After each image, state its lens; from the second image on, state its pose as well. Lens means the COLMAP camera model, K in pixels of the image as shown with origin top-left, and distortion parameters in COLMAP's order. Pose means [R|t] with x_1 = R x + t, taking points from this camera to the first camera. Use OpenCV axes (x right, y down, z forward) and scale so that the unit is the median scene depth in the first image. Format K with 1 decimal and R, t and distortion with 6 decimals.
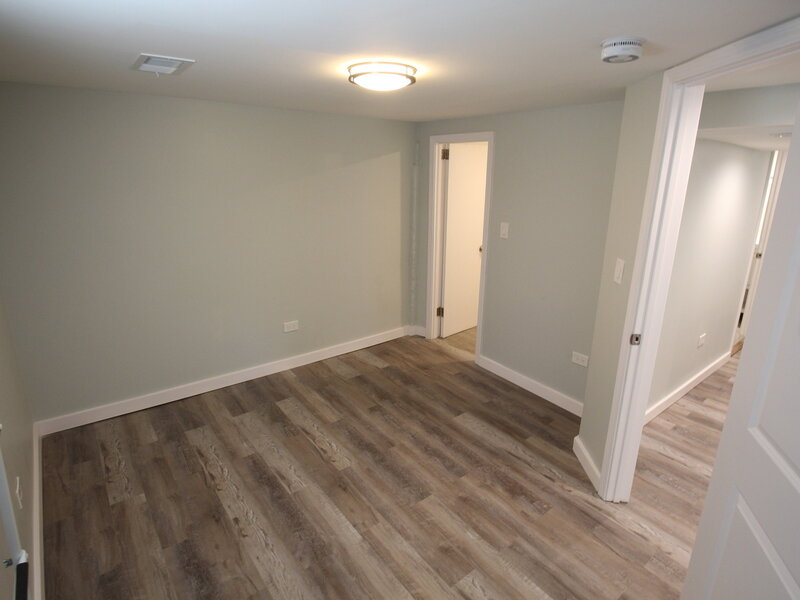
lens RADIAL K [[439.3, 0, 400.0], [0, 439.3, 300.0], [0, 0, 1]] dist [-0.001095, -0.000912]
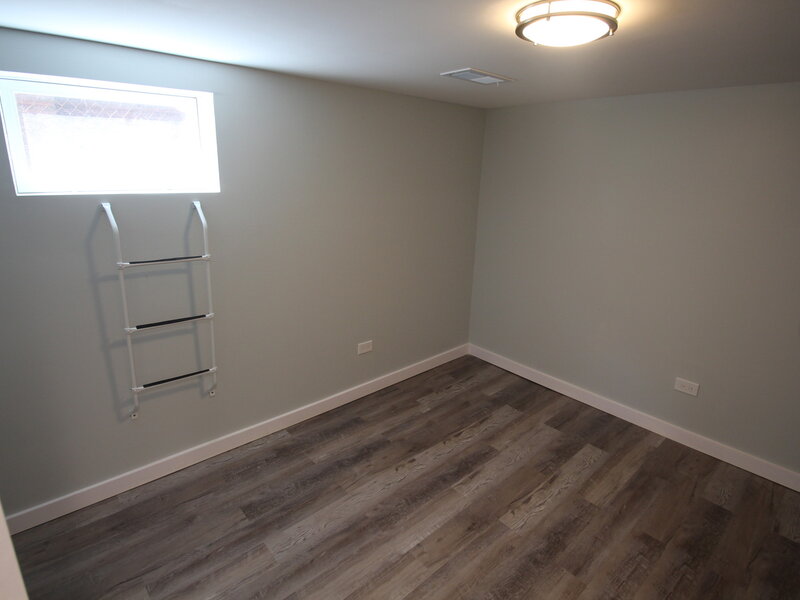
lens RADIAL K [[439.3, 0, 400.0], [0, 439.3, 300.0], [0, 0, 1]] dist [-0.001095, -0.000912]
pose [[0.062671, 0.276672, -0.958919, 0.542500], [-0.313865, 0.917523, 0.244215, -0.141599], [0.947397, 0.285666, 0.144340, 0.591062]]
